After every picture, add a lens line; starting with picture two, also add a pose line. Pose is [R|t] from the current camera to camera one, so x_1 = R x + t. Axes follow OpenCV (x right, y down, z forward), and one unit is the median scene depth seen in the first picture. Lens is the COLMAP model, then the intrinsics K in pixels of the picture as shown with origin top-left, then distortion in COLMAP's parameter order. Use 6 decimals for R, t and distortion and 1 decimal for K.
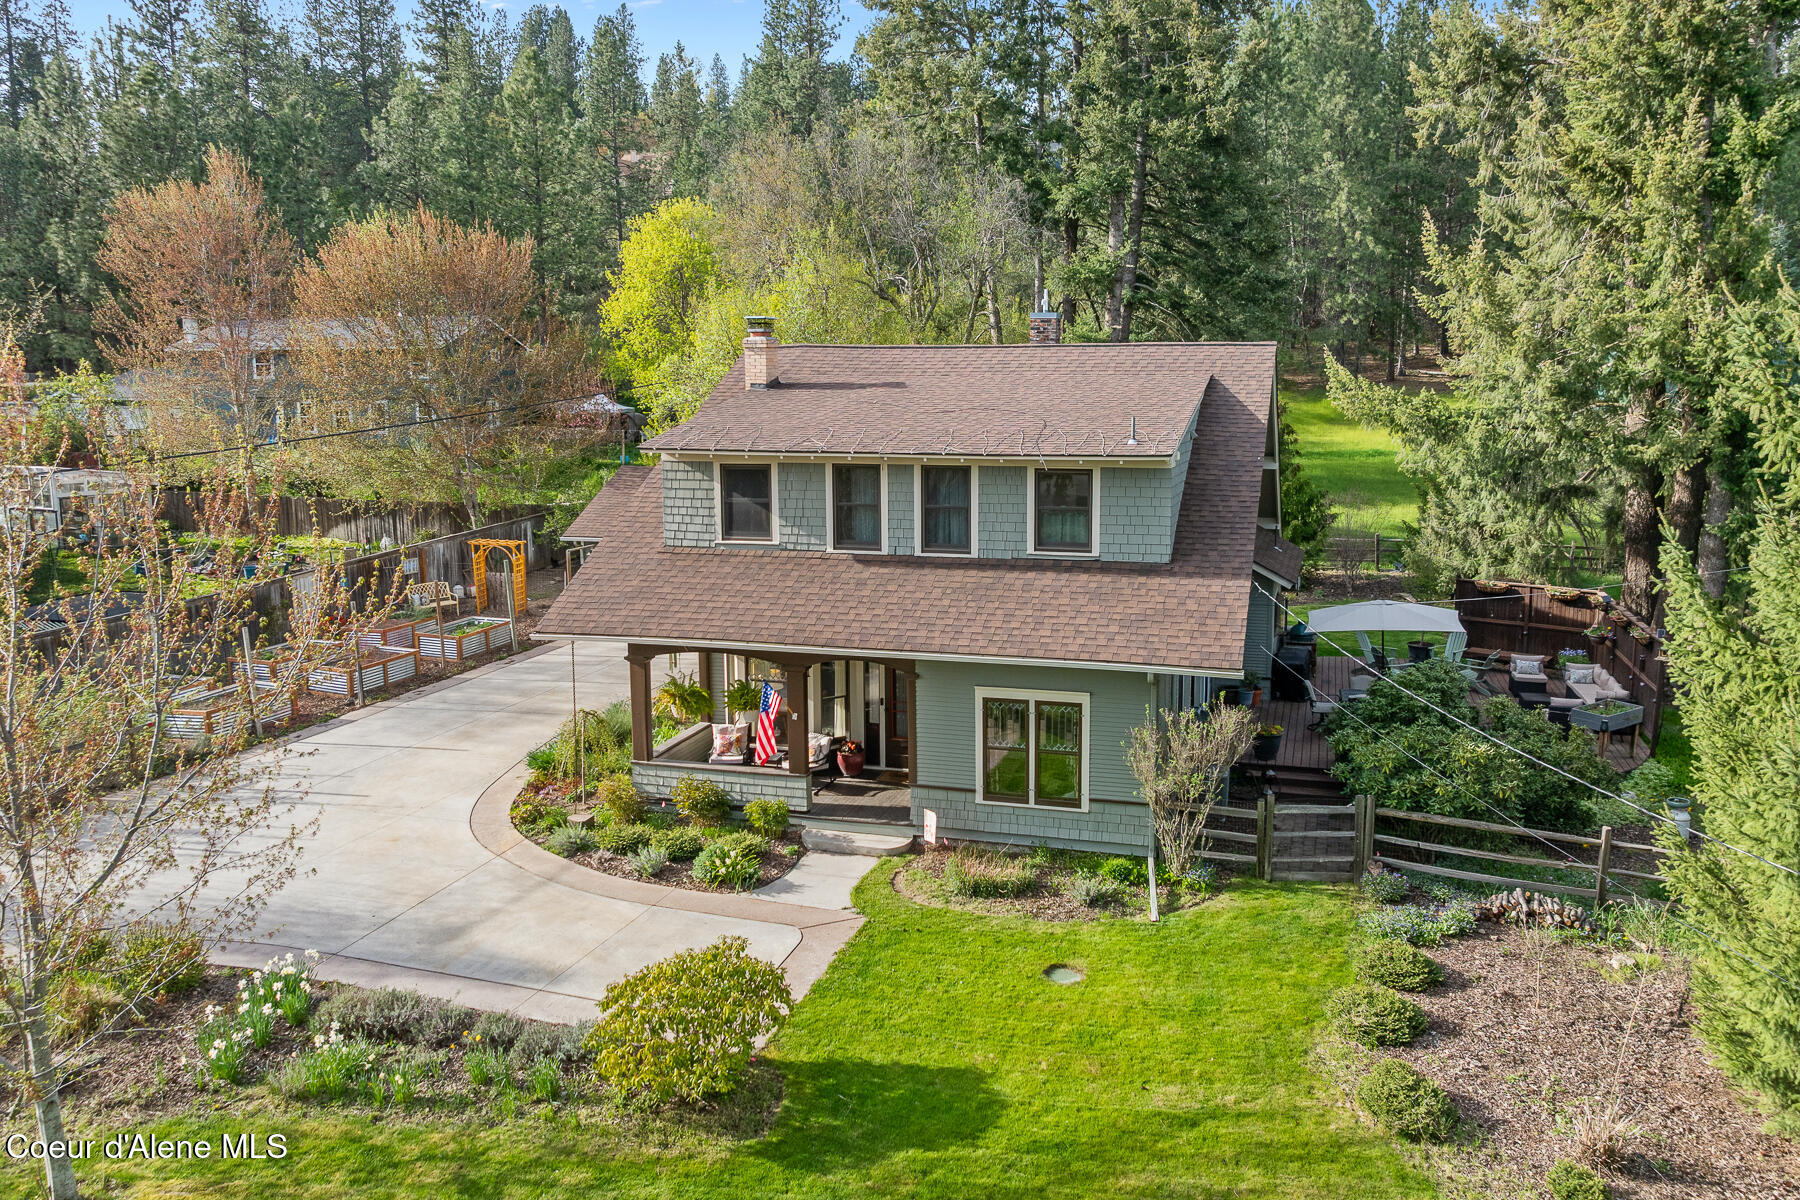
lens RADIAL K [[1445.3, 0, 900.9], [0, 1445.3, 601.4], [0, 0, 1]] dist [-0.013776, -0.026500]
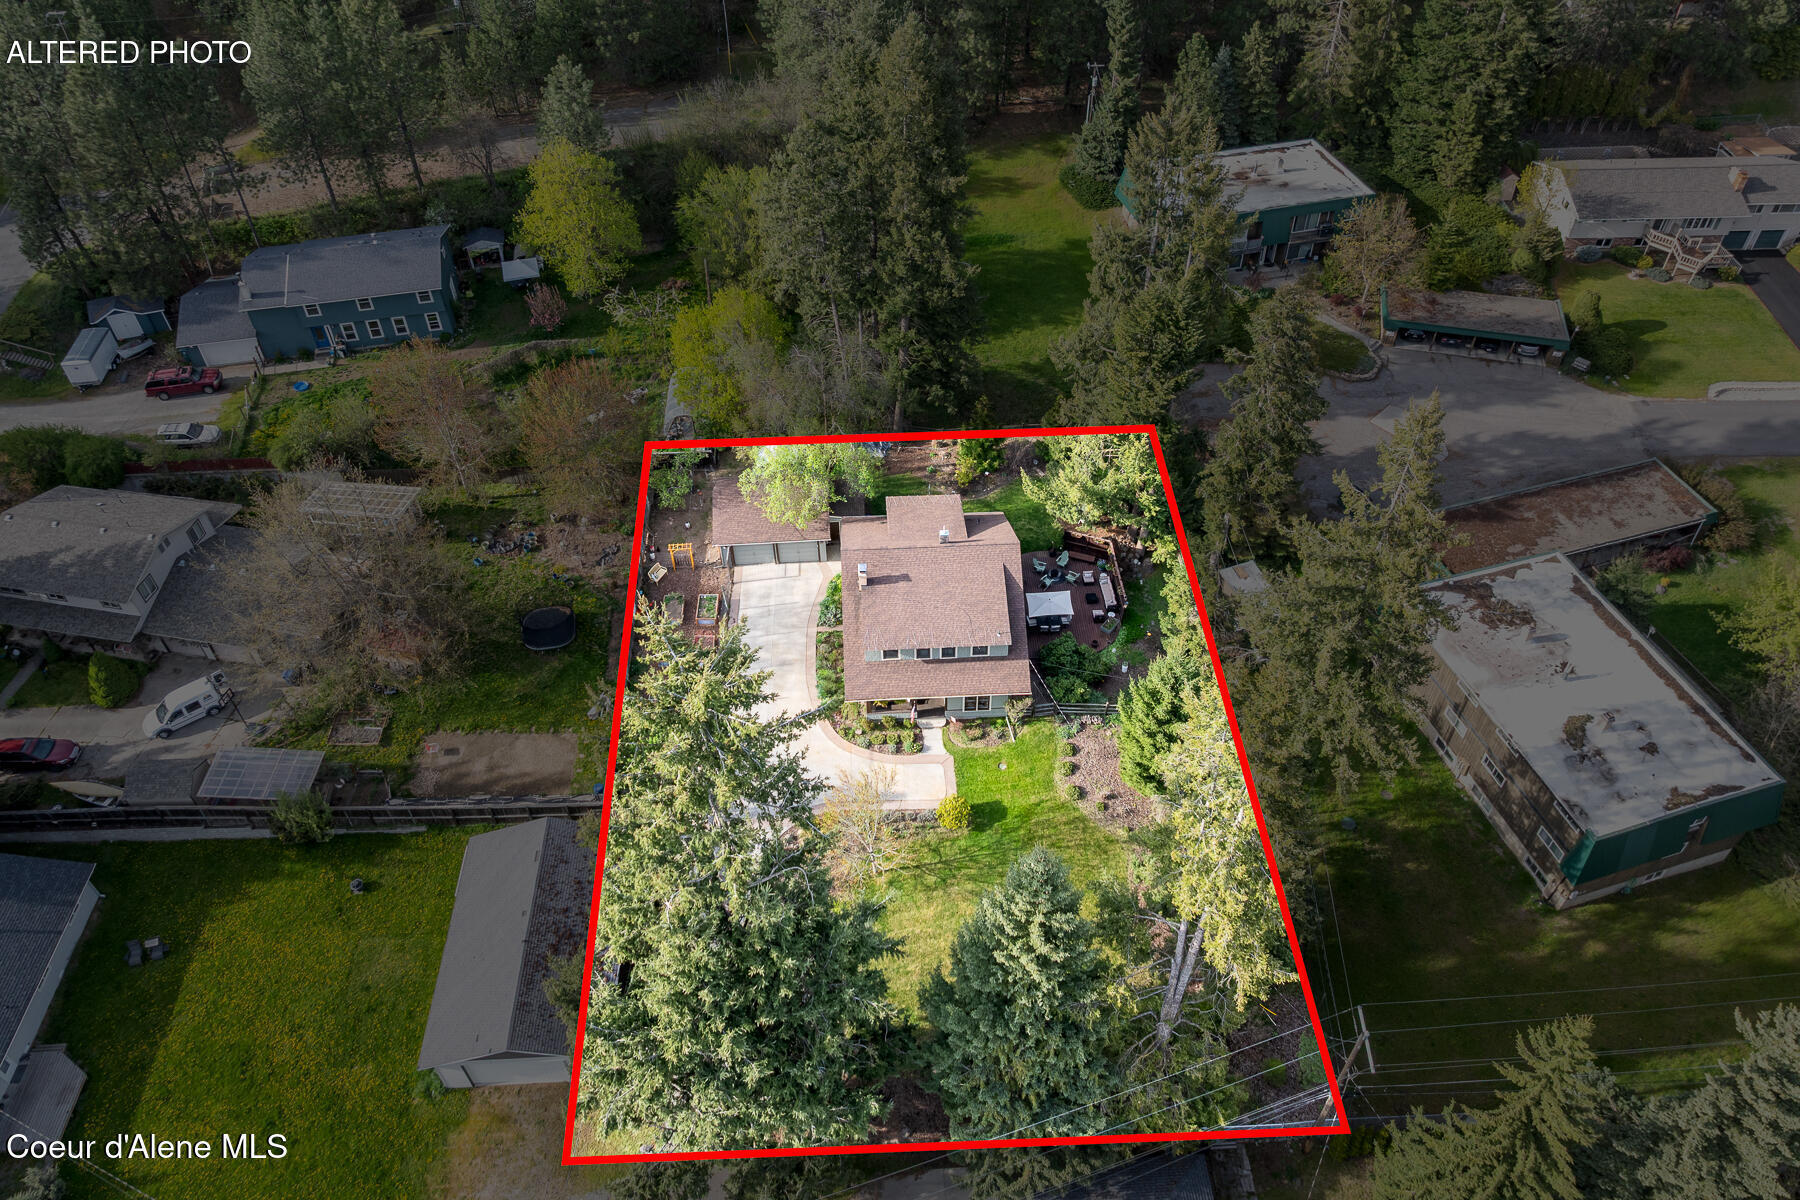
lens RADIAL K [[1445.3, 0, 902.1], [0, 1445.3, 599.7], [0, 0, 1]] dist [-0.013776, -0.026500]
pose [[0.945507, -0.229598, 0.230871, -1.060681], [0.075467, 0.844282, 0.530558, -2.491553], [-0.316735, -0.484223, 0.815602, -2.278500]]
